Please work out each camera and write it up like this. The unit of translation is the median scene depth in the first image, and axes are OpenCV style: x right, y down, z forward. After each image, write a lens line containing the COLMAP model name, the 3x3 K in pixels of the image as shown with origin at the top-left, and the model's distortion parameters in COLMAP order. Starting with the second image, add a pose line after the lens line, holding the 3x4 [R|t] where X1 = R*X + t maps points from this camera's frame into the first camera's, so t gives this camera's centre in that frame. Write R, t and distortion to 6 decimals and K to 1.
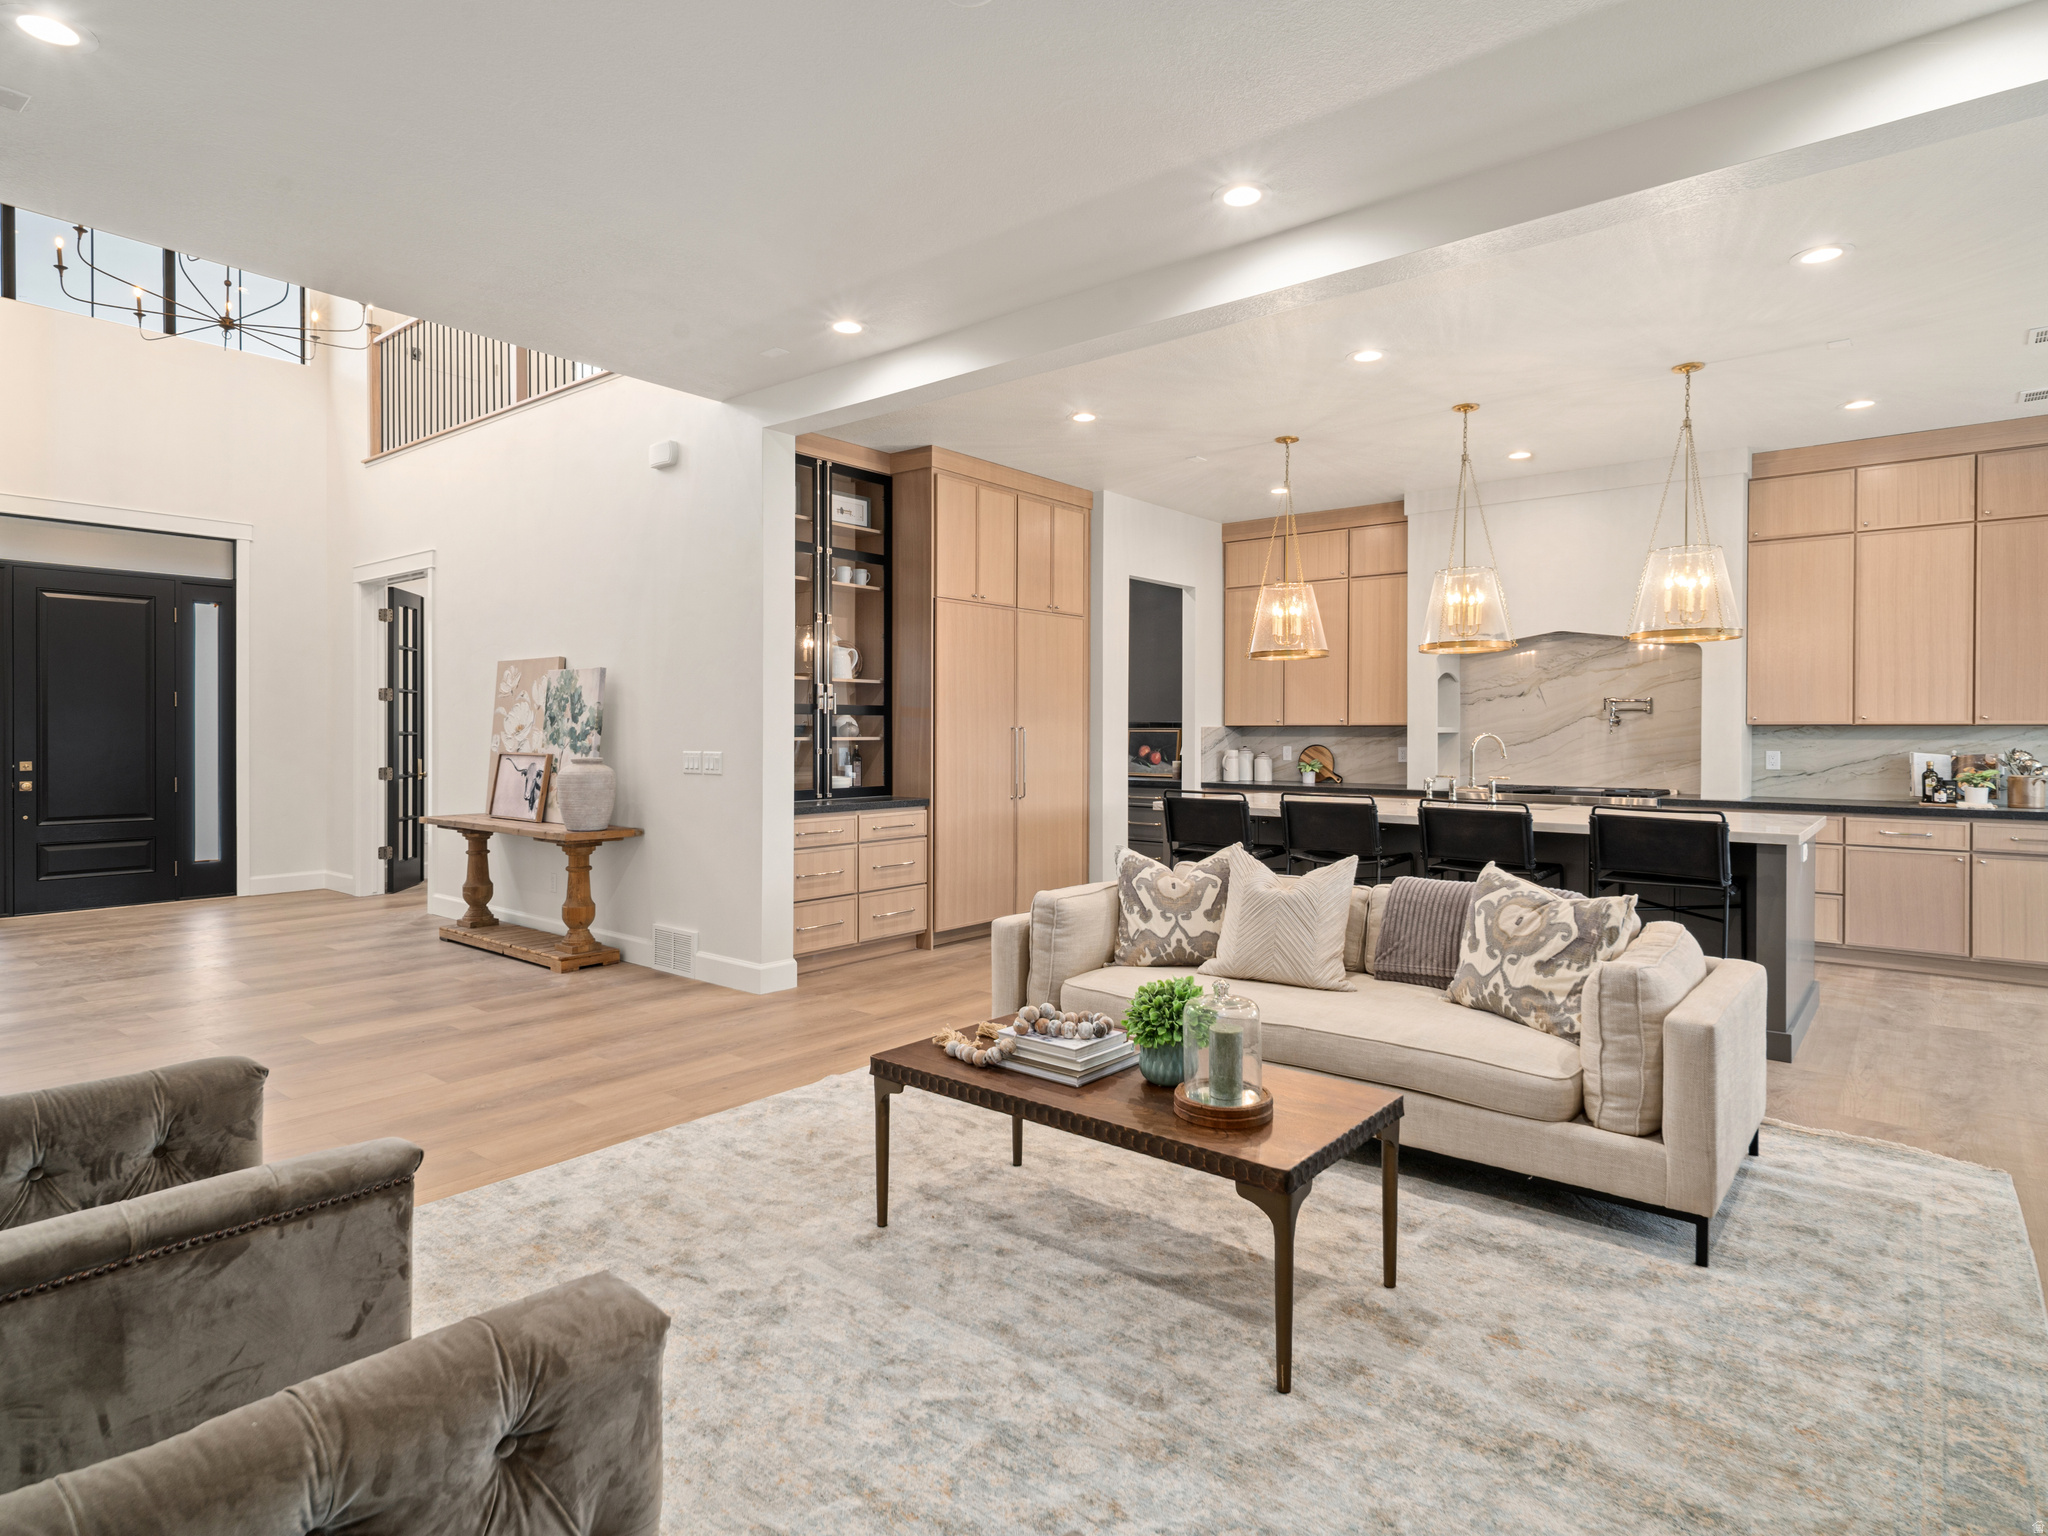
lens RADIAL K [[1116.9, 0, 1029.7], [0, 1116.9, 735.7], [0, 0, 1]] dist [0.004574, 0.000706]
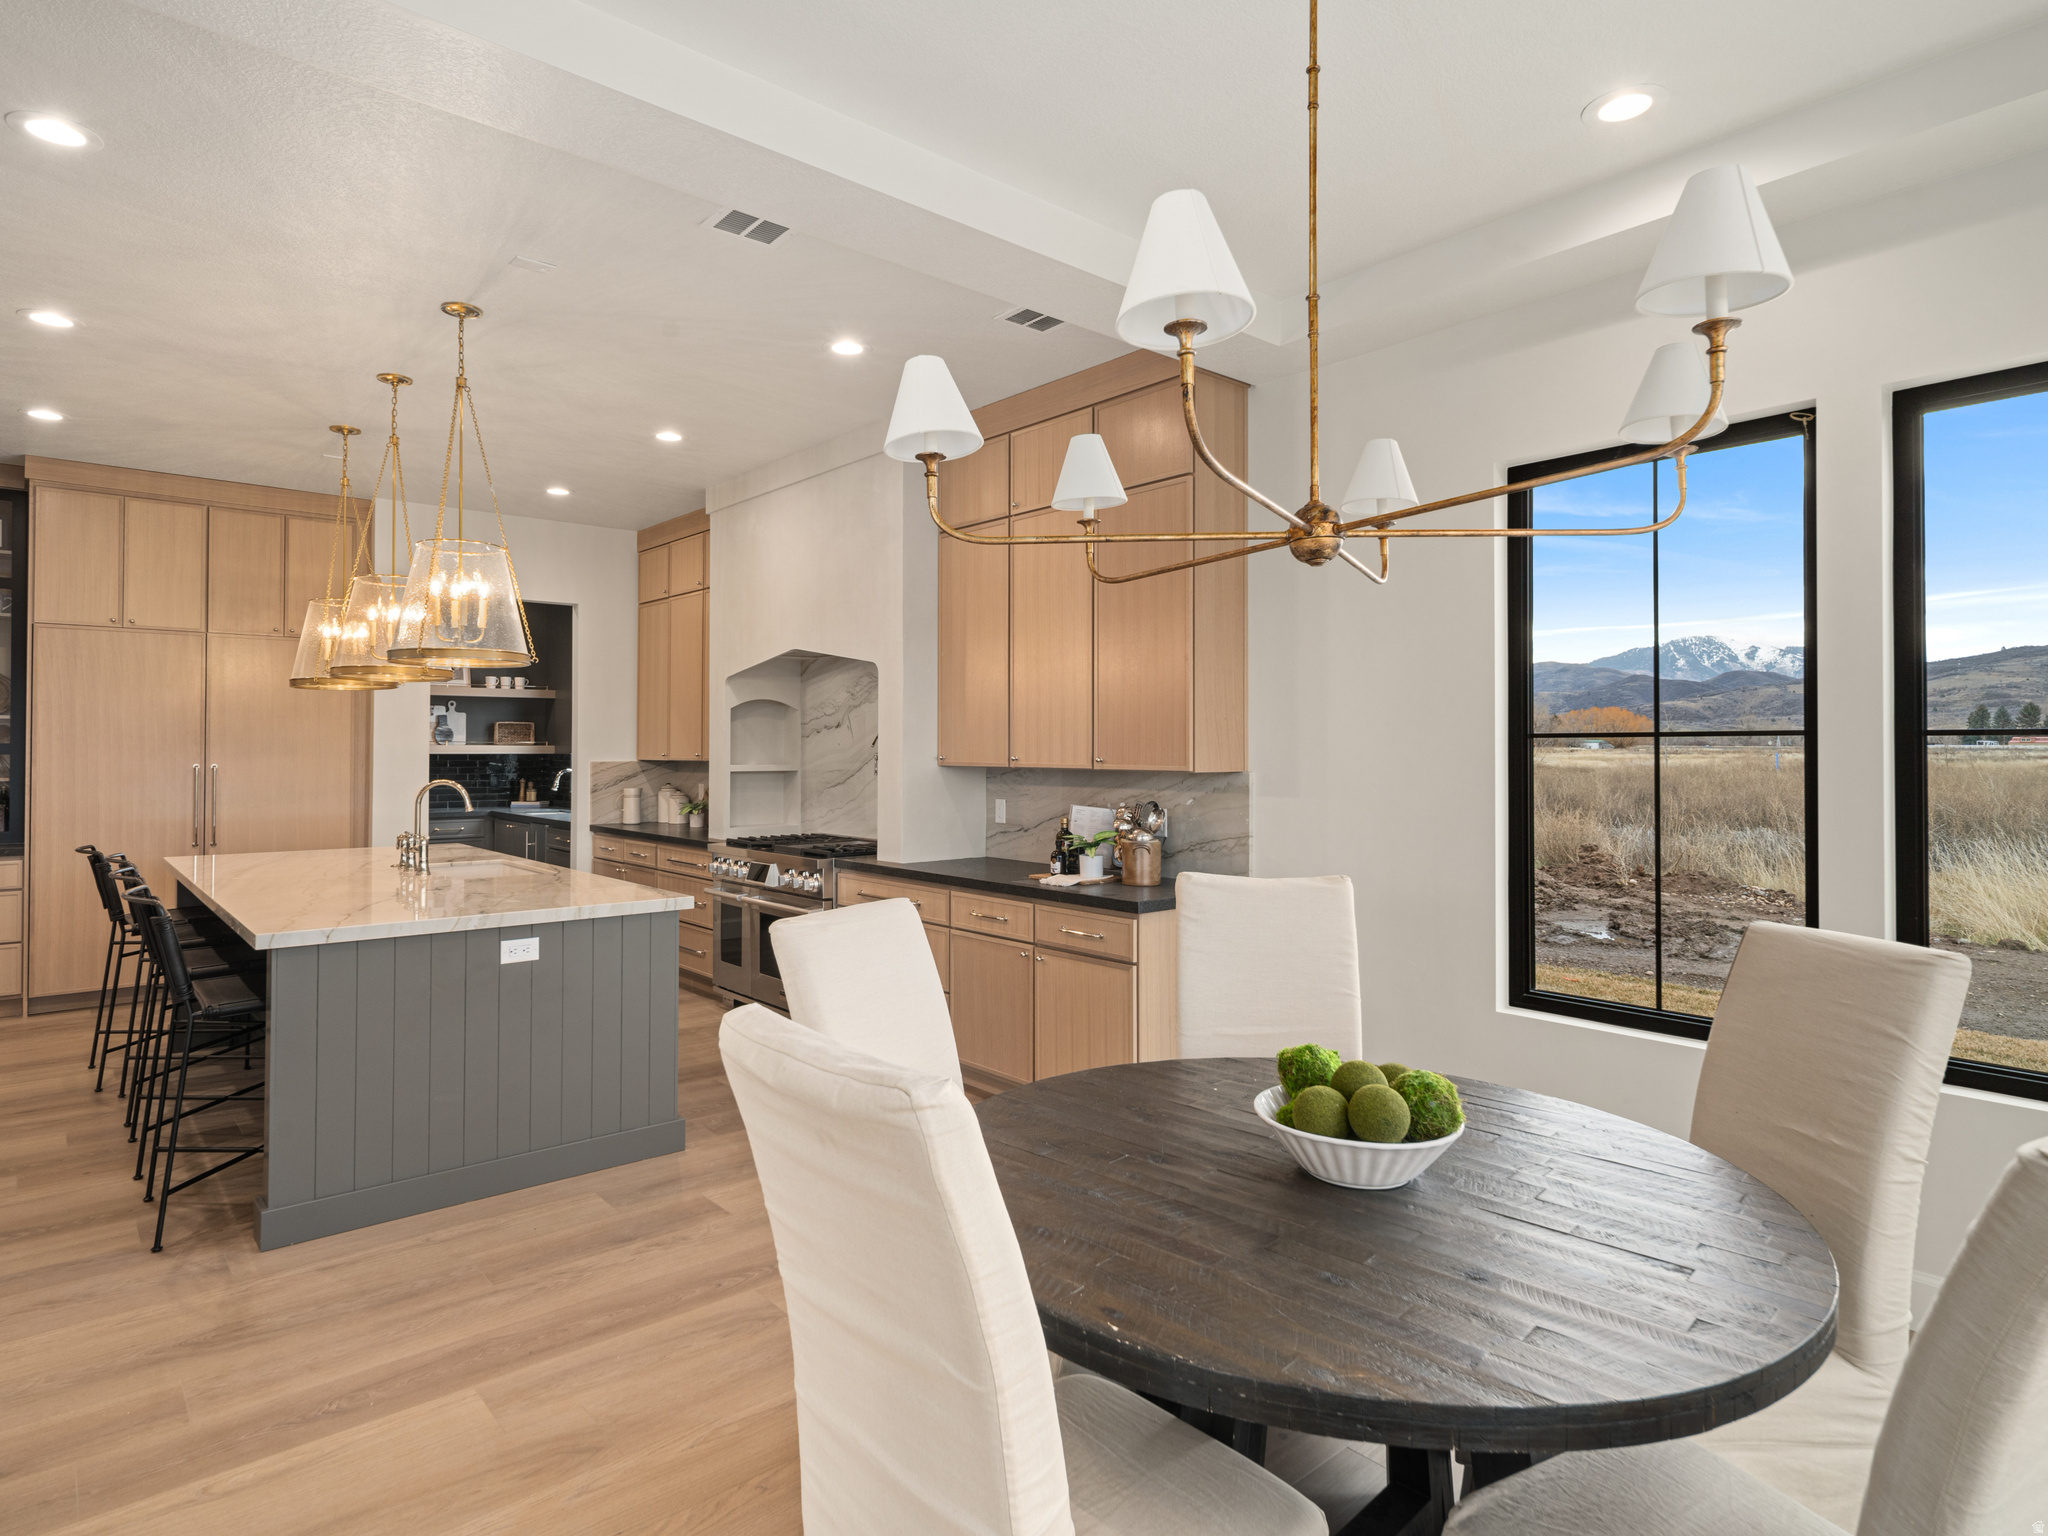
lens RADIAL K [[1116.9, 0, 1029.7], [0, 1116.9, 735.7], [0, 0, 1]] dist [0.004574, 0.000706]
pose [[0.986396, -0.001822, -0.164375, 0.852831], [-0.000399, 0.999909, -0.013483, -0.021523], [0.164385, 0.013365, 0.986306, 0.241611]]
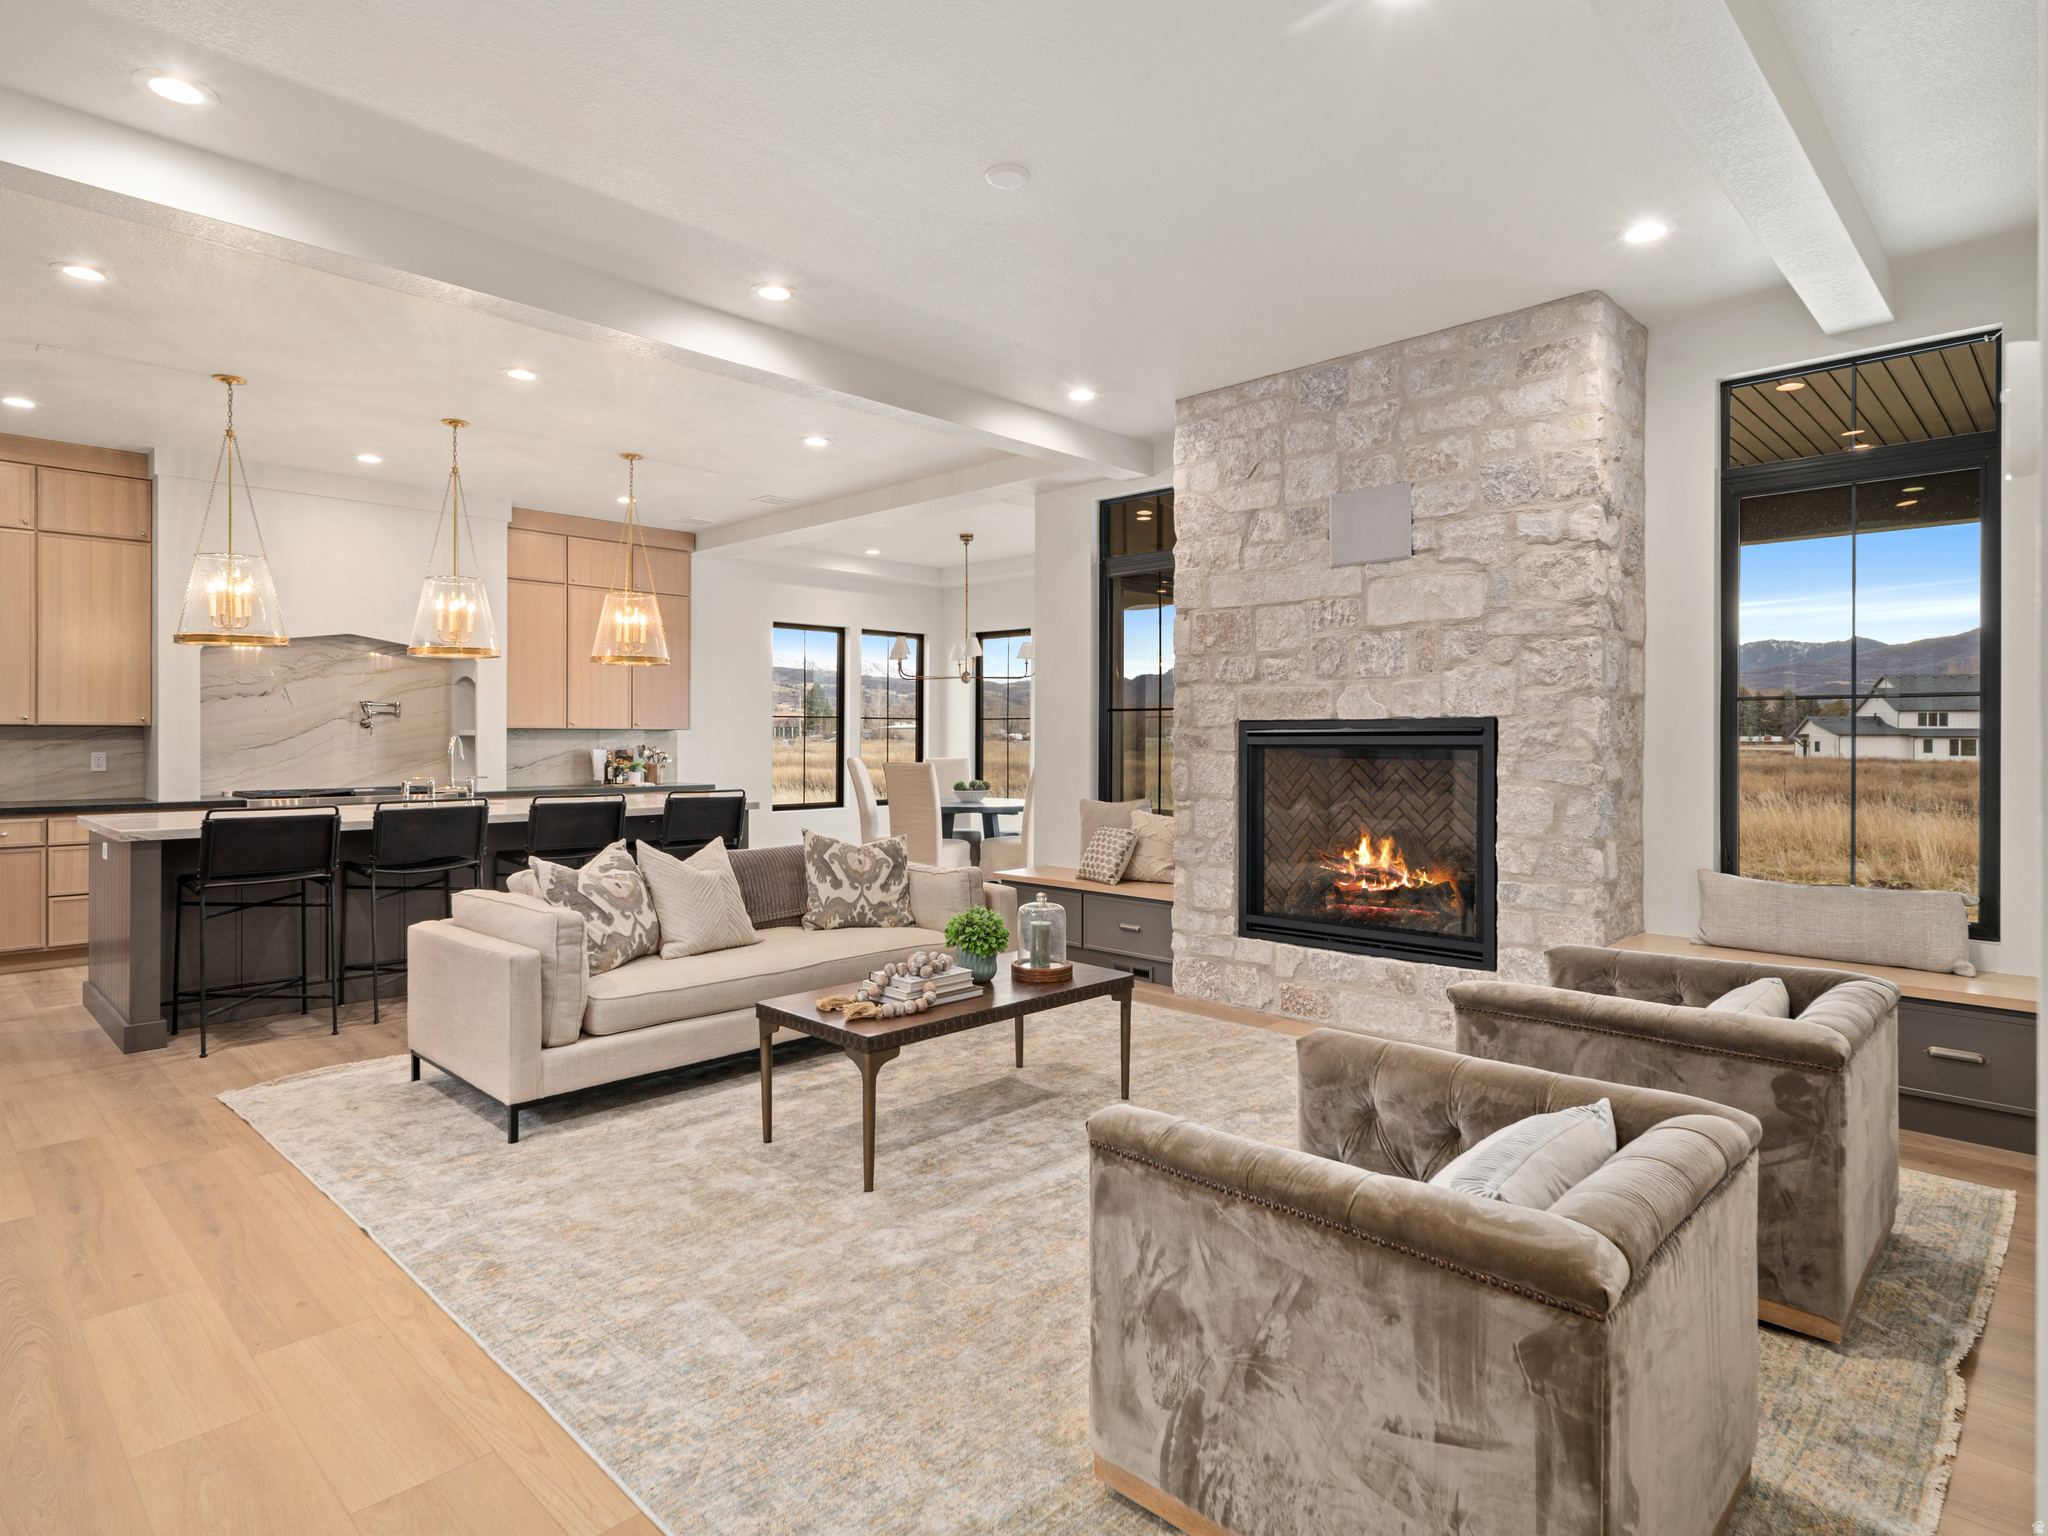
lens RADIAL K [[1116.9, 0, 1029.7], [0, 1116.9, 735.7], [0, 0, 1]] dist [0.004574, 0.000706]
pose [[0.077542, 0.000532, 0.996989, -0.534739], [-0.000732, 1.000000, -0.000477, -0.001866], [-0.996989, -0.000693, 0.077543, 0.337524]]
